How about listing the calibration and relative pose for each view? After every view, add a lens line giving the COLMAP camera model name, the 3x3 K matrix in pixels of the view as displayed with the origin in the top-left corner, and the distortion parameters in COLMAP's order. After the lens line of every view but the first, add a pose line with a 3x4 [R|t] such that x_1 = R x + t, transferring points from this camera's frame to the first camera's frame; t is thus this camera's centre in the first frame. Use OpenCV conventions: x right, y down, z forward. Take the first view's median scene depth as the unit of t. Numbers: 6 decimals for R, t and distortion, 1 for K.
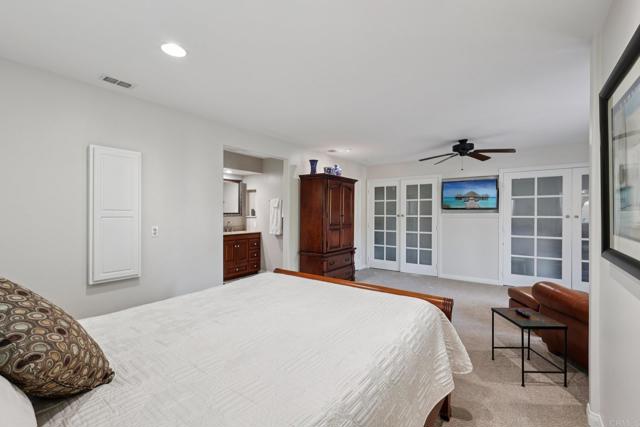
lens RADIAL K [[280.7, 0, 320.1], [0, 280.7, 211.3], [0, 0, 1]] dist [0.000689, 0.000453]
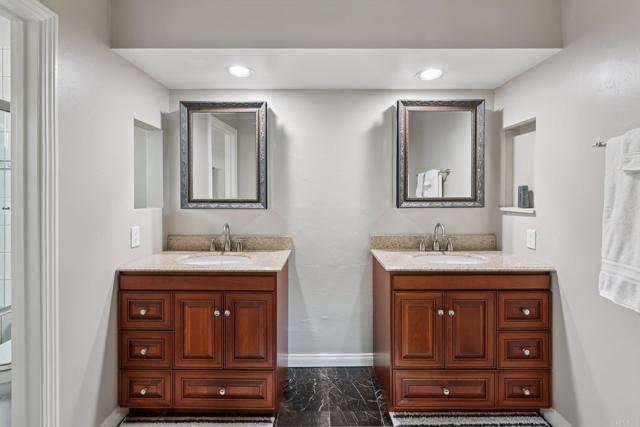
lens RADIAL K [[280.7, 0, 326.0], [0, 280.7, 200.3], [0, 0, 1]] dist [0.000689, 0.000453]
pose [[0.597239, 0.005967, -0.802041, -0.125049], [0.004691, 0.999929, 0.010932, 0.003590], [0.802049, -0.010292, 0.597169, 0.658185]]
